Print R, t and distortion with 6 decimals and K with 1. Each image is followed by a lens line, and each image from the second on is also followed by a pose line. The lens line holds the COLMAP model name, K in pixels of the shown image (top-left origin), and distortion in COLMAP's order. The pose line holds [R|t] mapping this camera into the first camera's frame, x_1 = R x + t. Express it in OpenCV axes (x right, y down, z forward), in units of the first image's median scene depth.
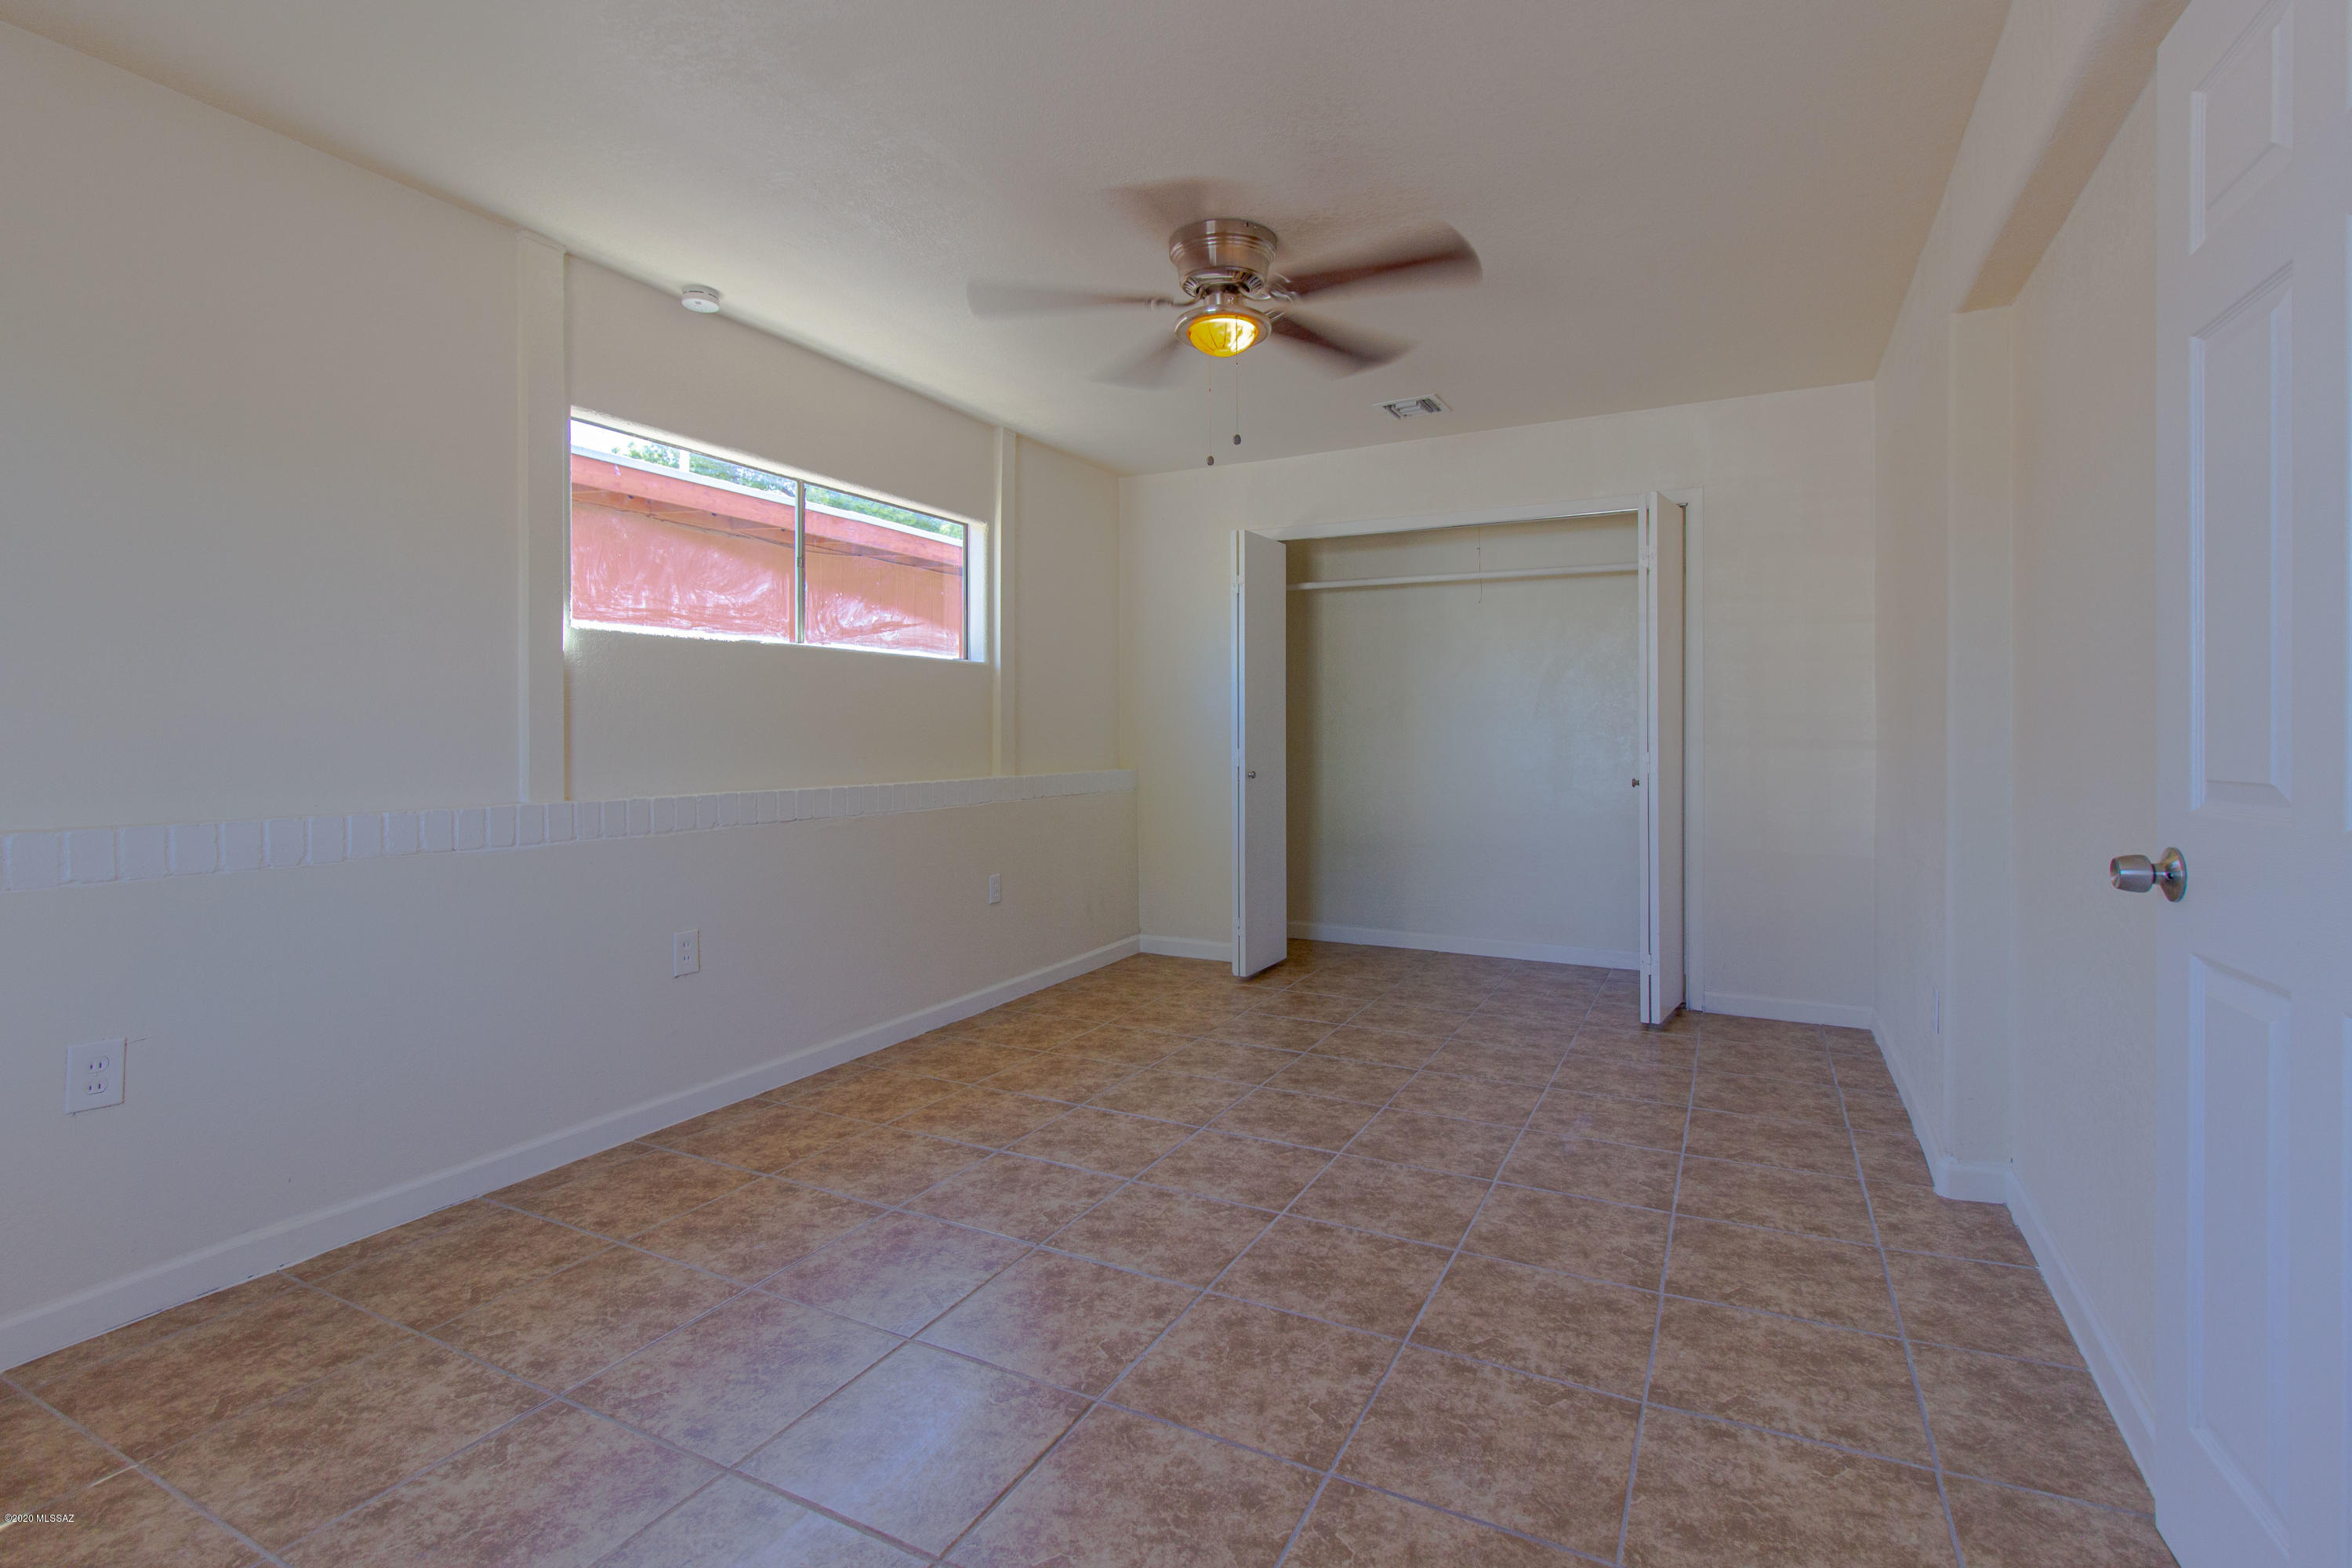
lens RADIAL K [[1097.2, 0, 1172.3], [0, 1097.2, 761.7], [0, 0, 1]] dist [0.015939, -0.000461]
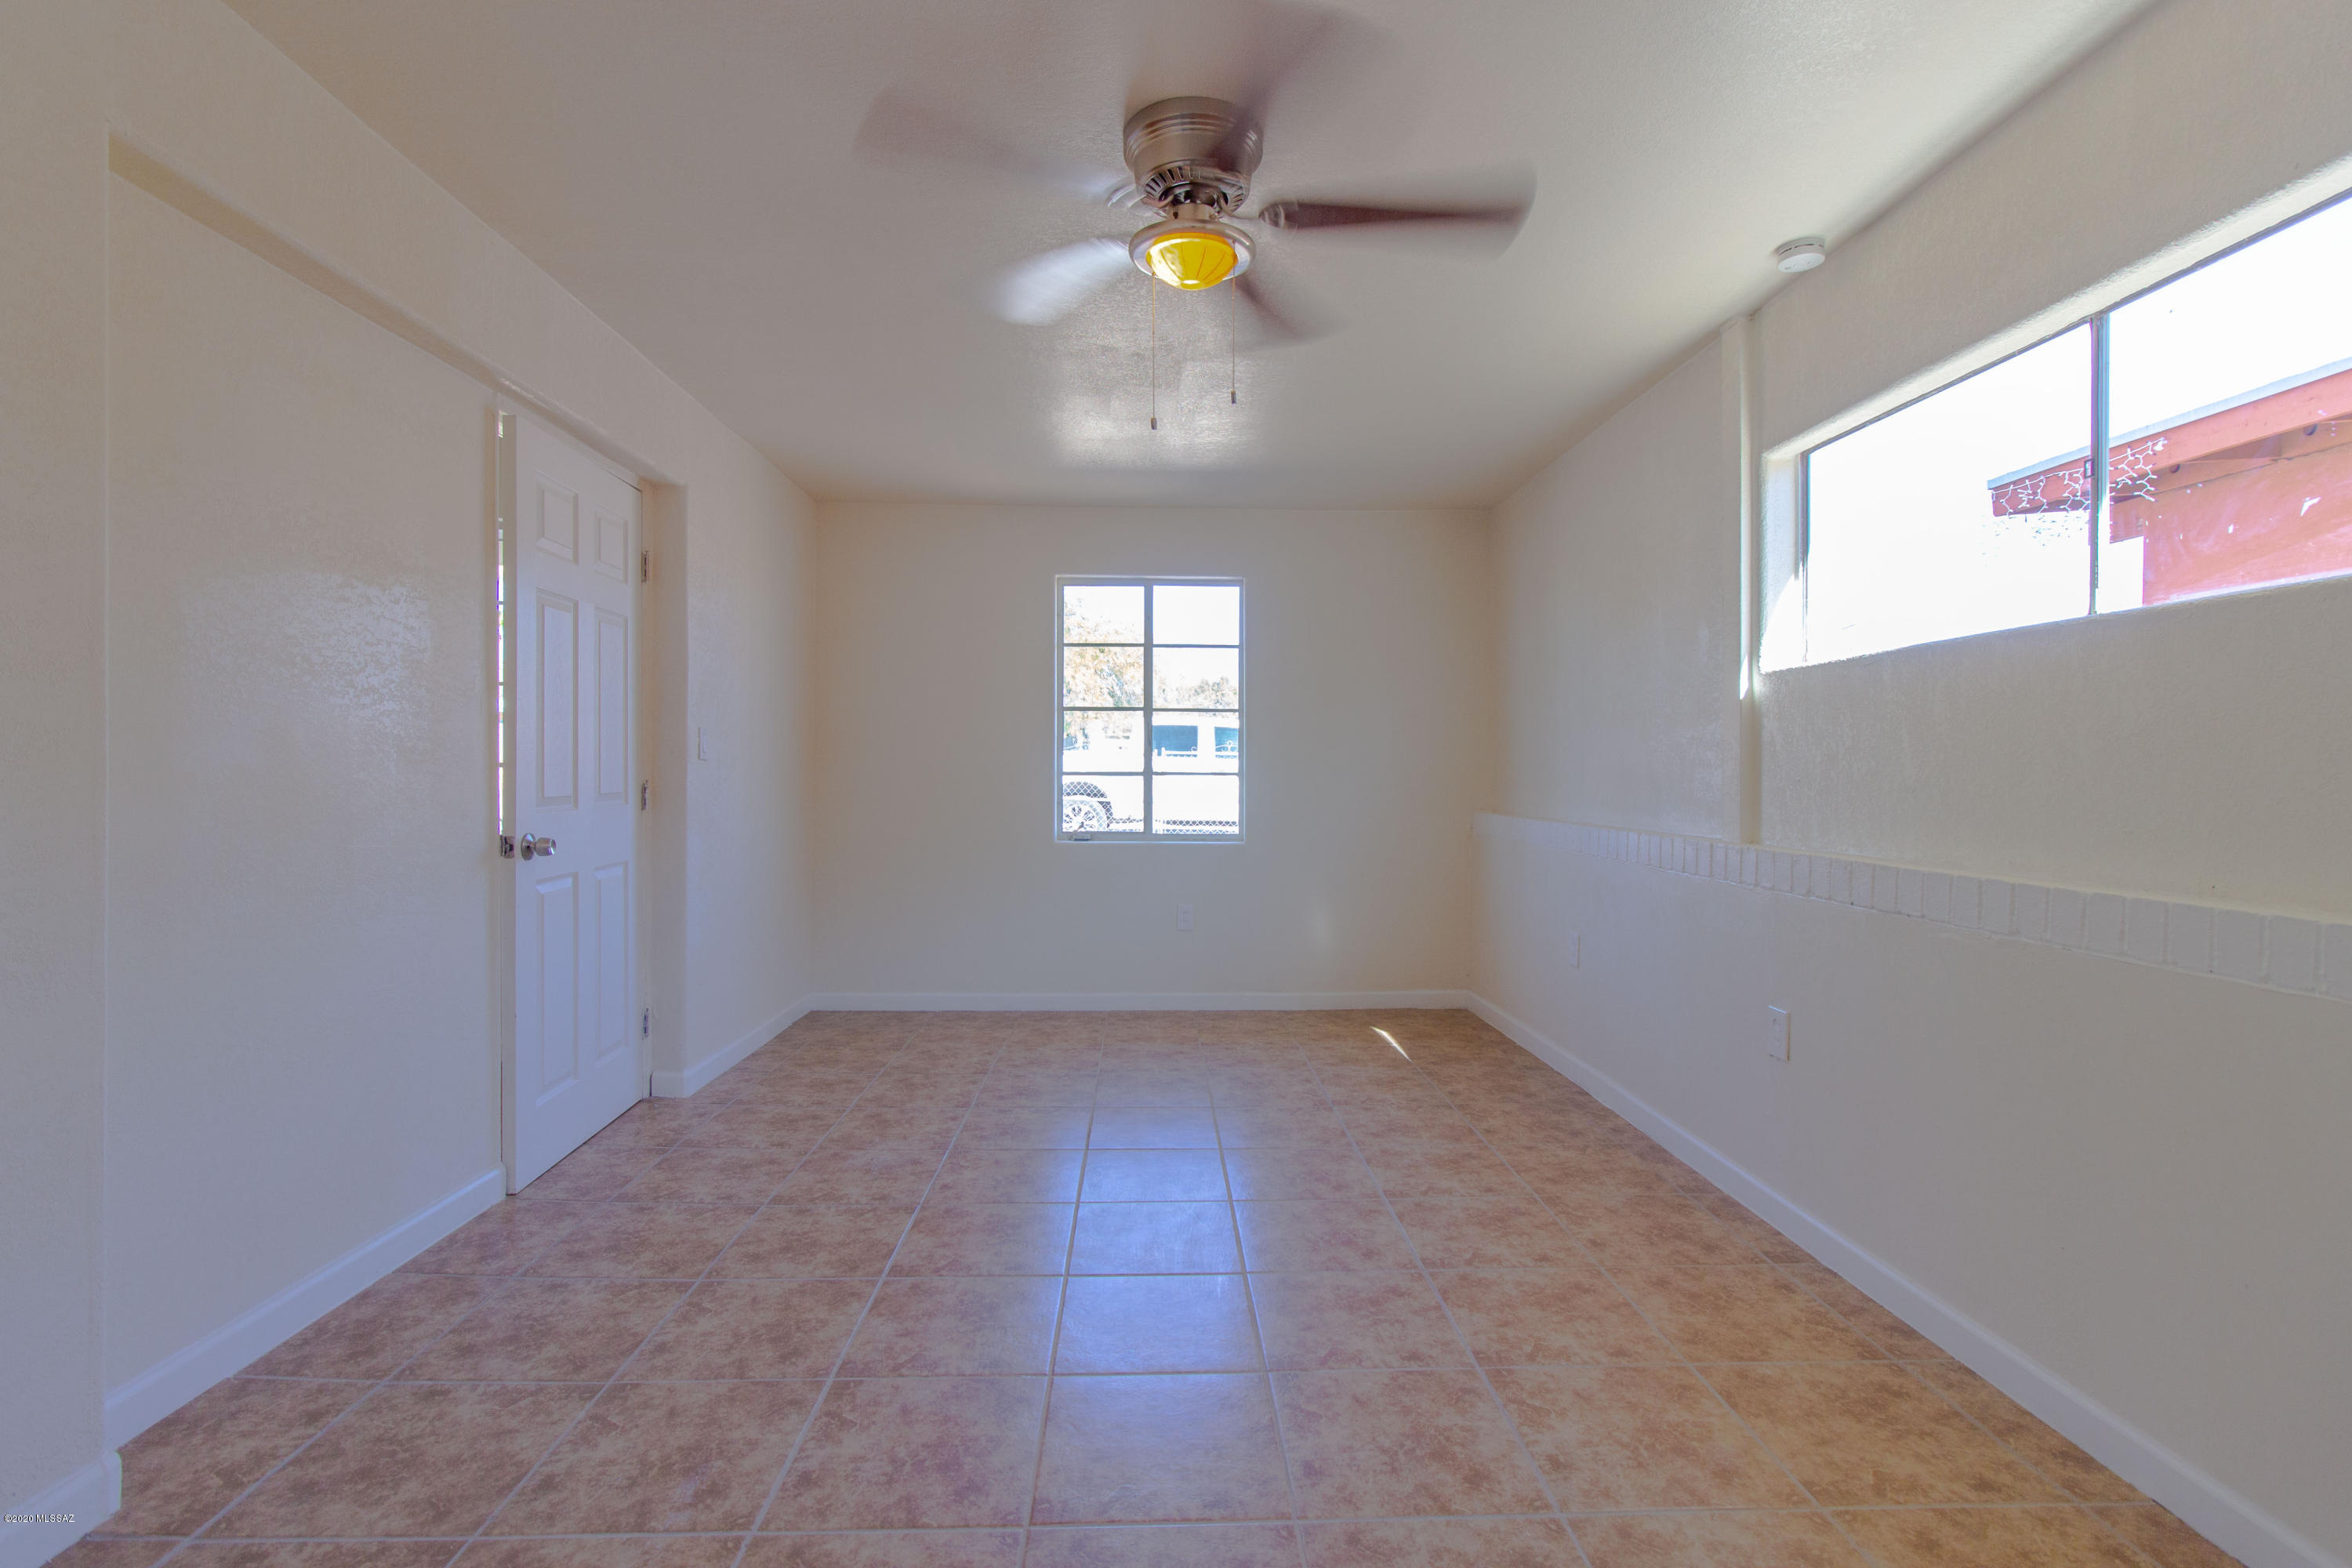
lens RADIAL K [[1097.2, 0, 1173.7], [0, 1097.2, 781.0], [0, 0, 1]] dist [0.015939, -0.000461]
pose [[-0.873324, 0.002294, -0.487134, 0.486129], [-0.014029, 0.999456, 0.029857, -0.052942], [0.486937, 0.032909, -0.872817, 1.876345]]
